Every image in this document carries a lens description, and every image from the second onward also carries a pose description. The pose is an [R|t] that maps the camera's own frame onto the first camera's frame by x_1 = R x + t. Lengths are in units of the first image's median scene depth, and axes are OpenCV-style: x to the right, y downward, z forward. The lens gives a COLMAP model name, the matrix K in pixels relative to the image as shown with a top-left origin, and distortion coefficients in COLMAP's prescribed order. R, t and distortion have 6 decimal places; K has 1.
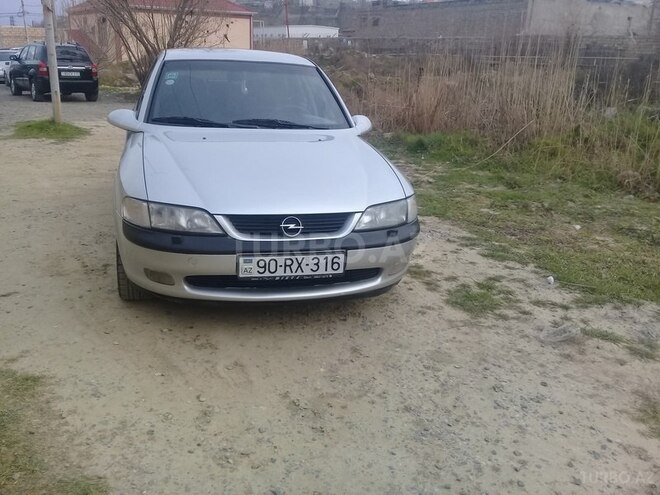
lens RADIAL K [[608.8, 0, 315.1], [0, 608.8, 248.1], [0, 0, 1]] dist [0.092766, -0.179186]
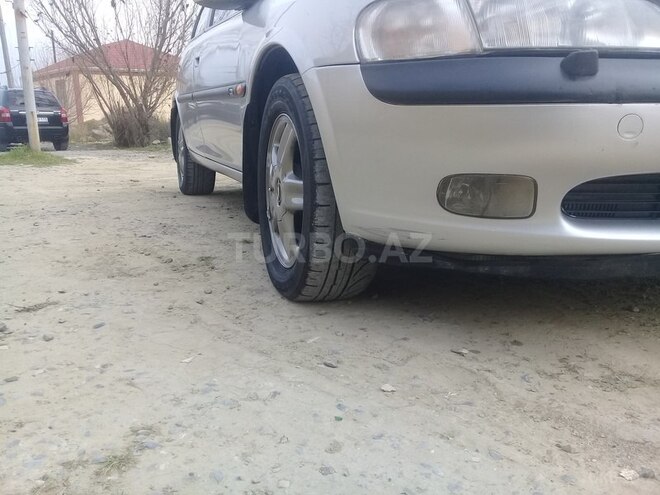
lens RADIAL K [[608.8, 0, 315.1], [0, 608.8, 248.1], [0, 0, 1]] dist [0.092766, -0.179186]
pose [[0.996158, -0.057778, 0.065811, -0.282057], [0.064271, 0.992785, -0.101233, 0.079104], [-0.059487, 0.105074, 0.992684, 0.472175]]
